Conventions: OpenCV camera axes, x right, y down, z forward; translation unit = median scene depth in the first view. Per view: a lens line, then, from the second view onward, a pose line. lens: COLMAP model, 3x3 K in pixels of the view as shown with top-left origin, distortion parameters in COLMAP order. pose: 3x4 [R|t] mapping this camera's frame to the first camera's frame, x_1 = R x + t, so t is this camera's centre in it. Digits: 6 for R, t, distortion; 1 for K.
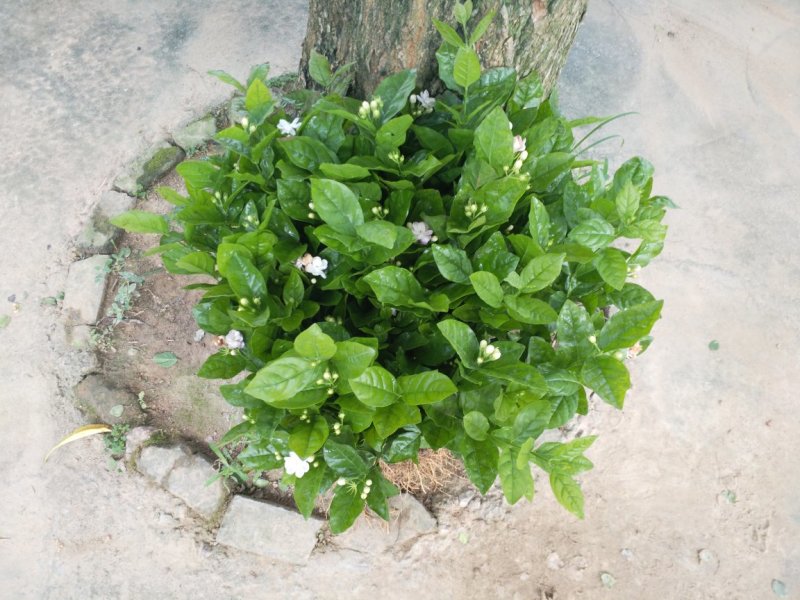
lens RADIAL K [[608.1, 0, 403.8], [0, 608.1, 295.5], [0, 0, 1]] dist [0.018160, -0.005959]
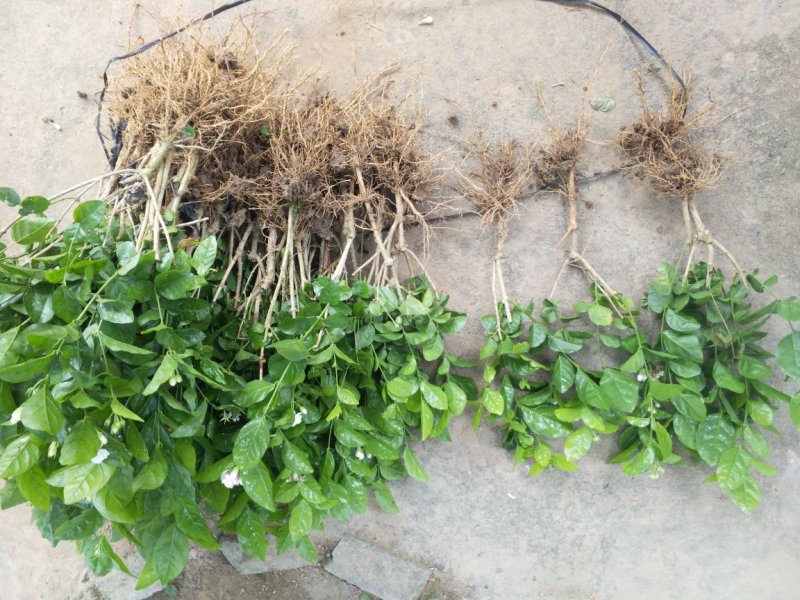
lens RADIAL K [[613.8, 0, 400.0], [0, 613.8, 300.0], [0, 0, 1]] dist [0.003577, 0.000475]
pose [[-0.982278, -0.150723, 0.111409, -0.309071], [0.170257, -0.966087, 0.194133, 0.640980], [0.078370, 0.209661, 0.974628, -0.074542]]
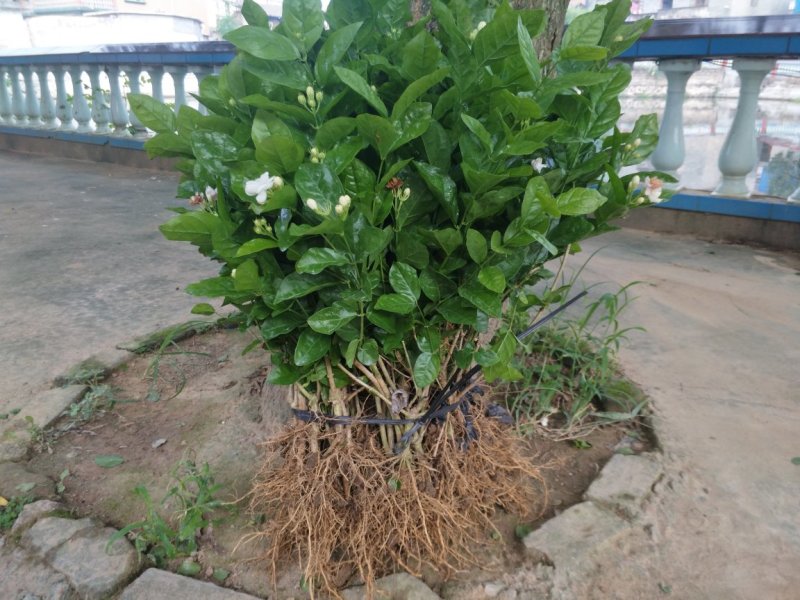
lens RADIAL K [[608.9, 0, 405.8], [0, 608.9, 300.0], [0, 0, 1]] dist [0.004251, 0.003722]
pose [[0.999597, -0.002594, -0.028280, 0.028194], [-0.017582, 0.725500, -0.687998, 0.593495], [0.022302, 0.688218, 0.725161, 0.331910]]
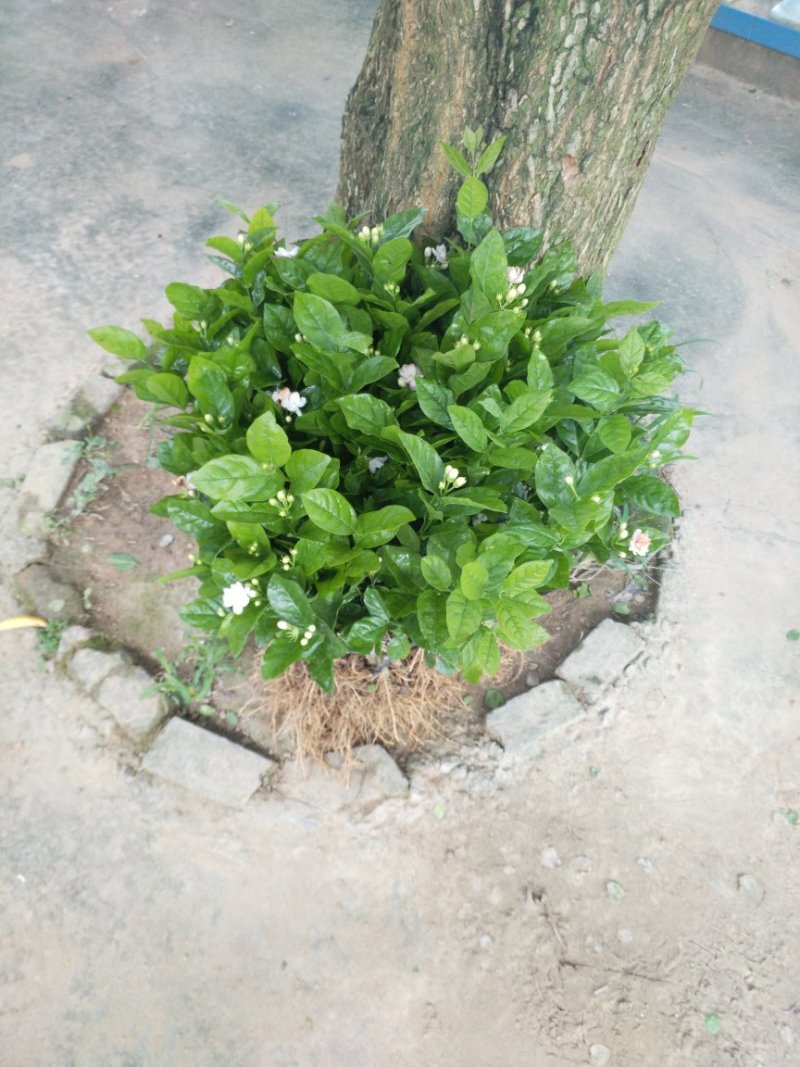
lens RADIAL K [[818.6, 0, 403.9], [0, 818.6, 535.1], [0, 0, 1]] dist [0.003577, 0.000475]
pose [[0.988884, 0.122664, -0.084036, 0.101915], [-0.133099, 0.982200, -0.132547, 0.198928], [0.066282, 0.142259, 0.987608, -0.120557]]
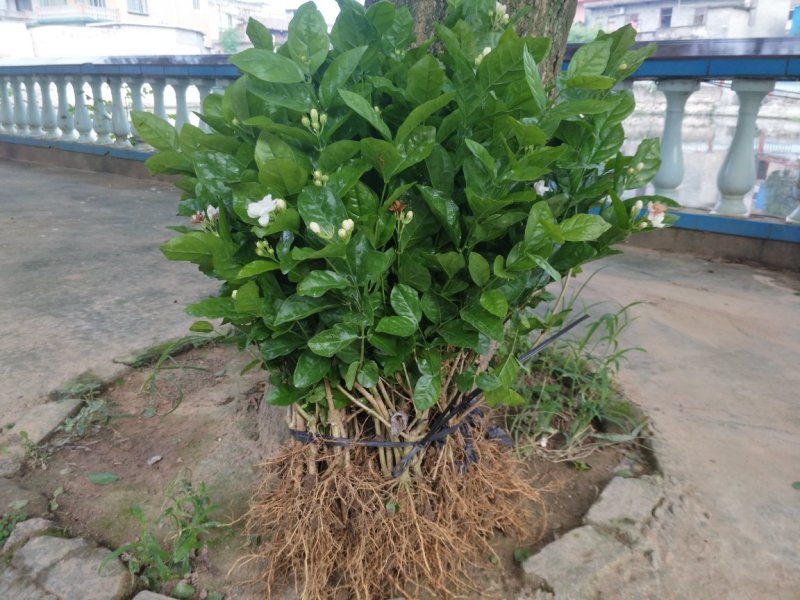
lens RADIAL K [[608.9, 0, 405.8], [0, 608.9, 300.0], [0, 0, 1]] dist [0.004251, 0.003722]
pose [[0.999663, 0.008941, -0.024365, 0.024282], [-0.023478, 0.711670, -0.702121, 0.583295], [0.011062, 0.702457, 0.711640, 0.327388]]
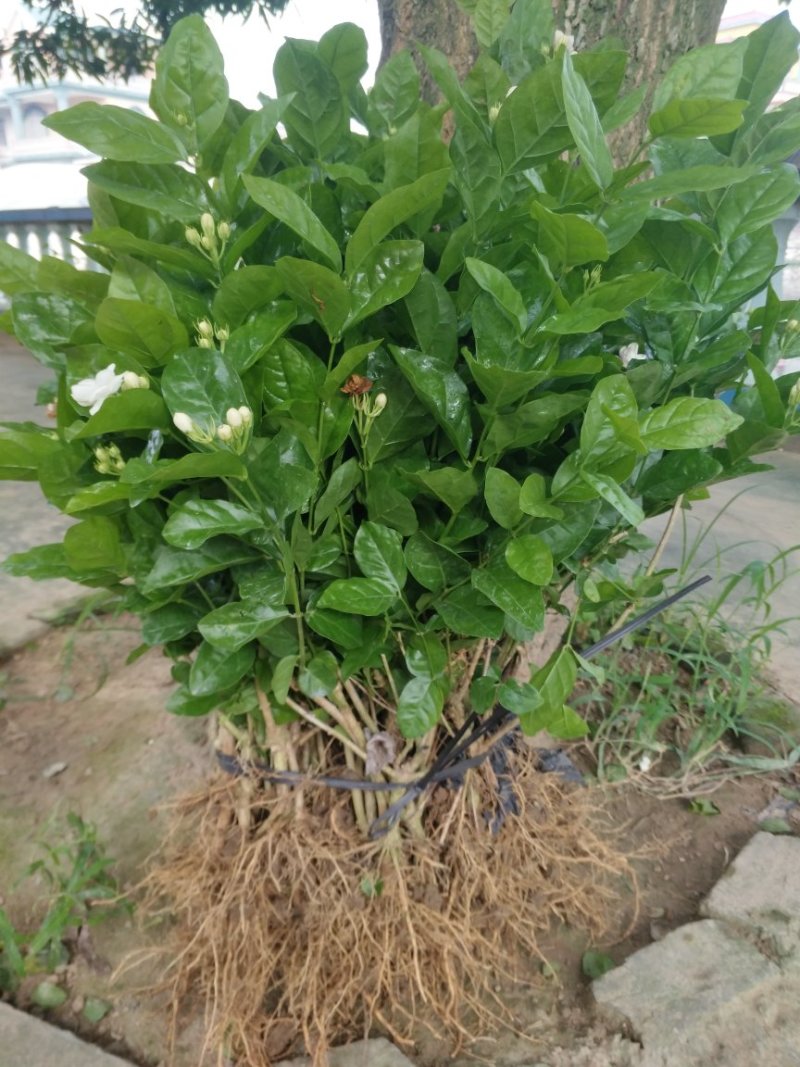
lens RADIAL K [[812.1, 0, 409.1], [0, 812.1, 539.4], [0, 0, 1]] dist [0.004251, 0.003722]
pose [[0.992683, 0.023044, -0.118533, 0.081525], [-0.098321, 0.724121, -0.682628, 0.470187], [0.070102, 0.689287, 0.721088, 0.419312]]
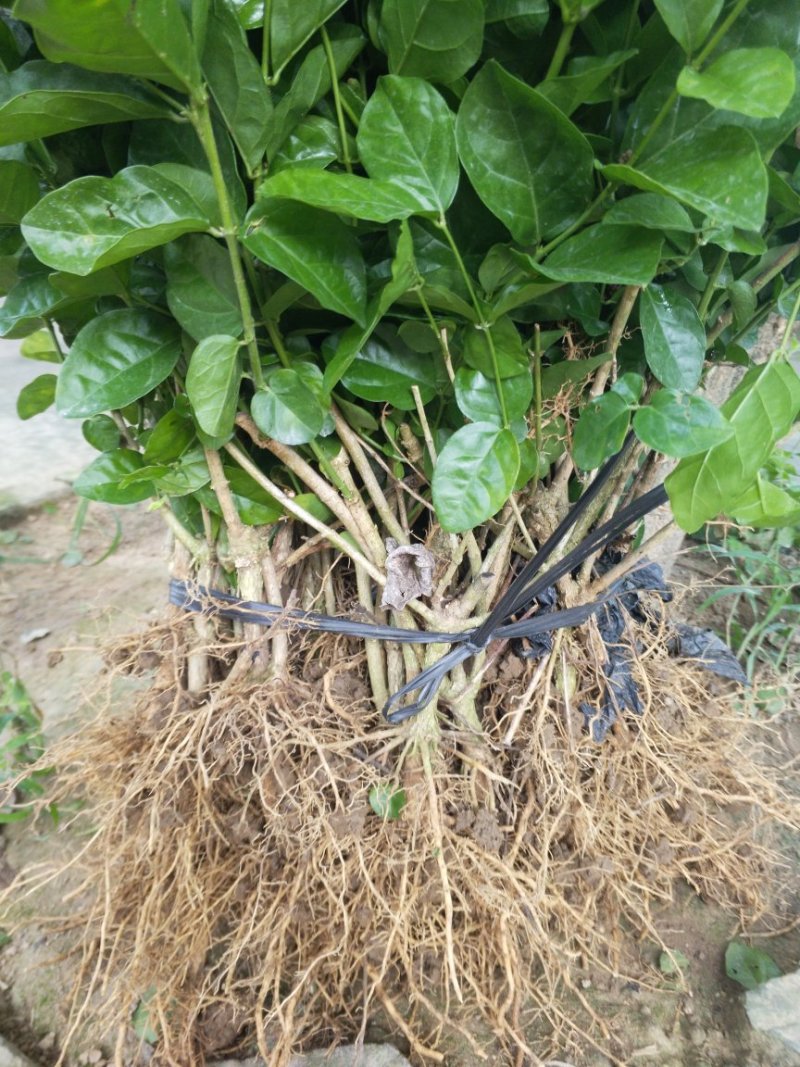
lens RADIAL K [[818.6, 0, 403.9], [0, 818.6, 535.1], [0, 0, 1]] dist [0.003577, 0.000475]
pose [[0.966427, 0.085102, -0.242440, 0.075575], [-0.222211, 0.750552, -0.622329, 0.391591], [0.129002, 0.655308, 0.744264, 0.659153]]
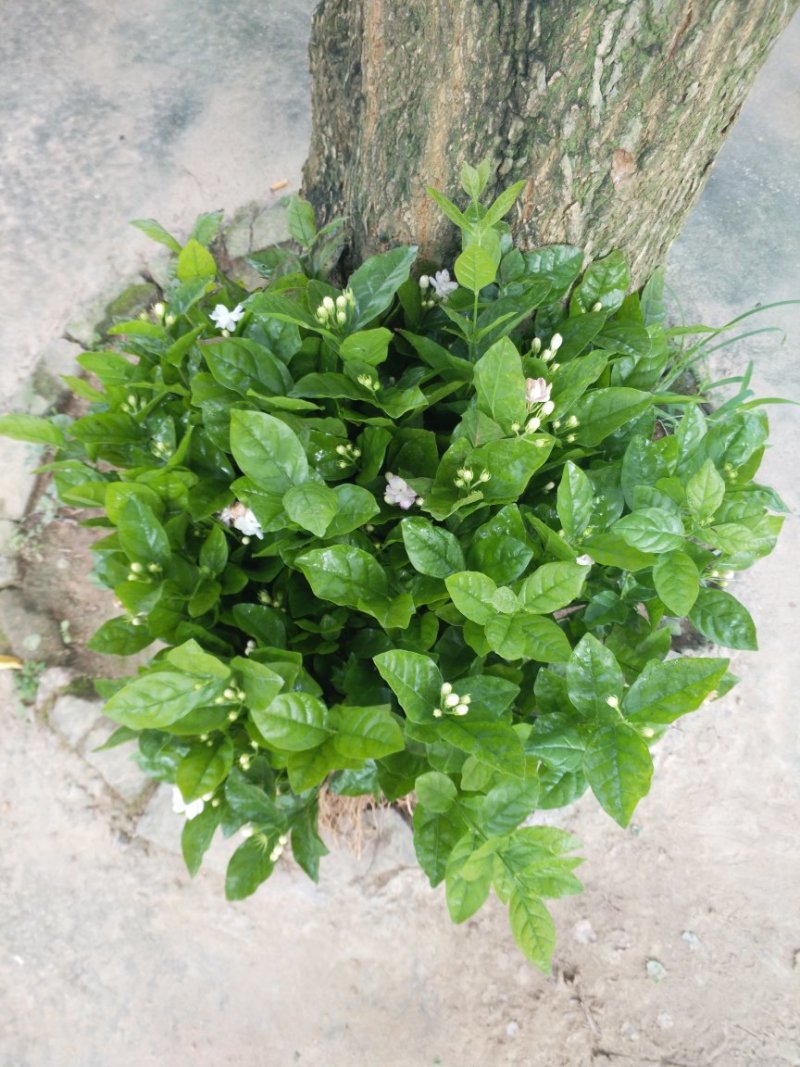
lens RADIAL K [[818.6, 0, 403.9], [0, 818.6, 535.1], [0, 0, 1]] dist [0.003577, 0.000475]
pose [[0.987063, 0.115931, -0.110758, 0.094258], [-0.106005, 0.990131, 0.091669, -0.094994], [0.120292, -0.078743, 0.989611, 0.061564]]
